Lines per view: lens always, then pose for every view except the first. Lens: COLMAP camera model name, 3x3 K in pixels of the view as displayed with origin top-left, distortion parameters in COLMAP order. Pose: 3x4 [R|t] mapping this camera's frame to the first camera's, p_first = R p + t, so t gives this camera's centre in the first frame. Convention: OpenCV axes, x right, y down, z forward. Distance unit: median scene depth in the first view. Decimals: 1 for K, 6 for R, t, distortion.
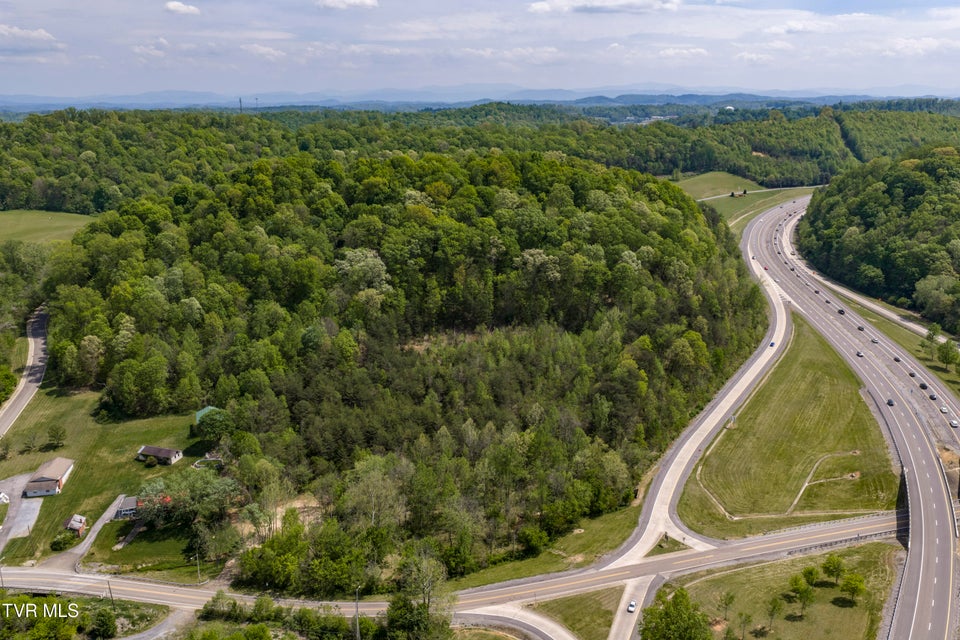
lens RADIAL K [[792.4, 0, 482.8], [0, 792.4, 318.7], [0, 0, 1]] dist [0.014537, -0.019622]
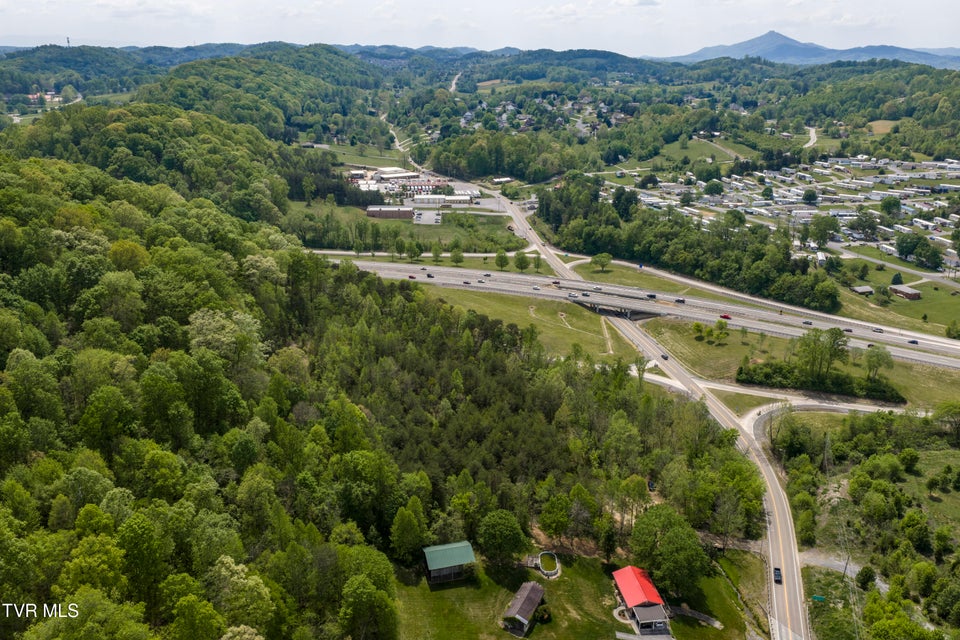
lens RADIAL K [[792.4, 0, 482.8], [0, 792.4, 318.7], [0, 0, 1]] dist [0.014537, -0.019622]
pose [[0.074258, -0.314983, 0.946188, -0.865170], [0.260215, 0.922058, 0.286528, -0.239848], [-0.962691, 0.224935, 0.150433, 0.759652]]
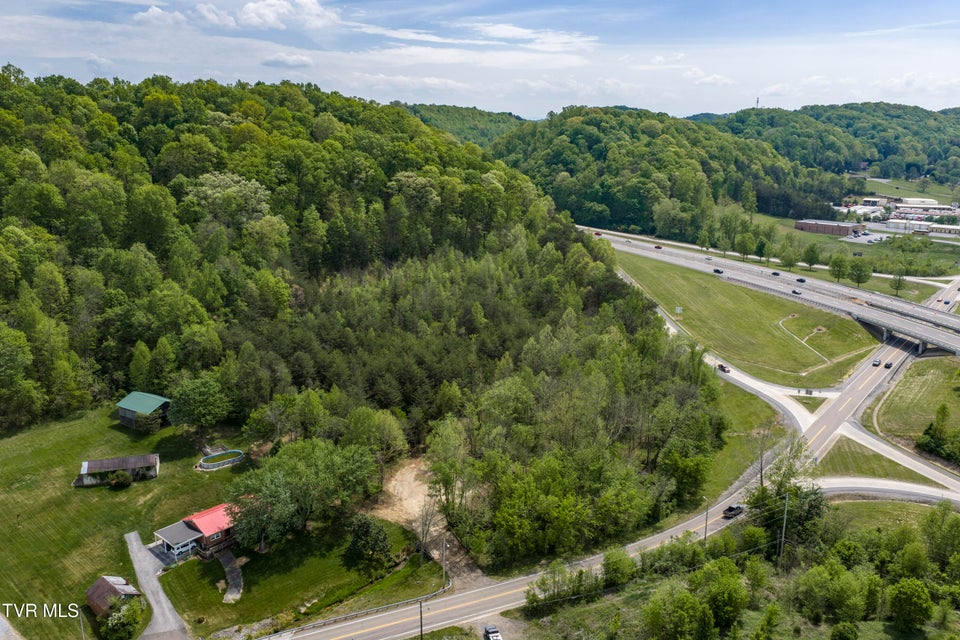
lens RADIAL K [[792.4, 0, 482.8], [0, 792.4, 318.7], [0, 0, 1]] dist [0.014537, -0.019622]
pose [[0.804689, -0.130680, 0.579136, -0.450787], [0.148696, 0.988745, 0.016499, 0.079146], [-0.574774, 0.072839, 0.815064, 0.307597]]
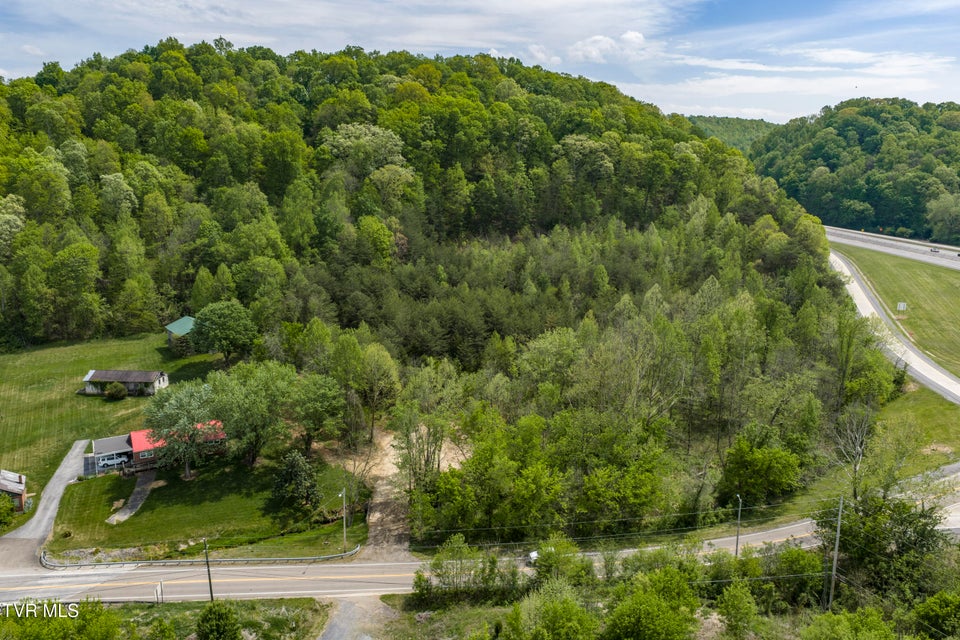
lens RADIAL K [[792.4, 0, 482.8], [0, 792.4, 318.7], [0, 0, 1]] dist [0.014537, -0.019622]
pose [[0.965870, -0.043039, 0.255427, -0.265129], [0.060155, 0.996410, -0.059573, 0.152252], [-0.251946, 0.072905, 0.964991, 0.341482]]
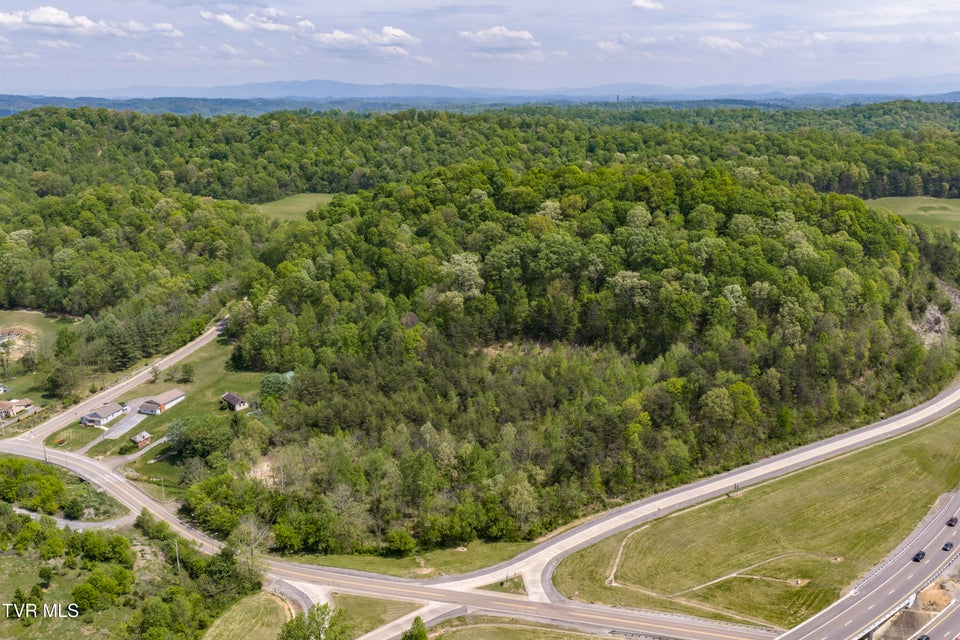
lens RADIAL K [[792.4, 0, 482.8], [0, 792.4, 318.7], [0, 0, 1]] dist [0.014537, -0.019622]
pose [[0.863452, 0.139250, -0.484831, 0.452018], [-0.134860, 0.989881, 0.044130, -0.057524], [0.486070, 0.027280, 0.873494, 0.082010]]
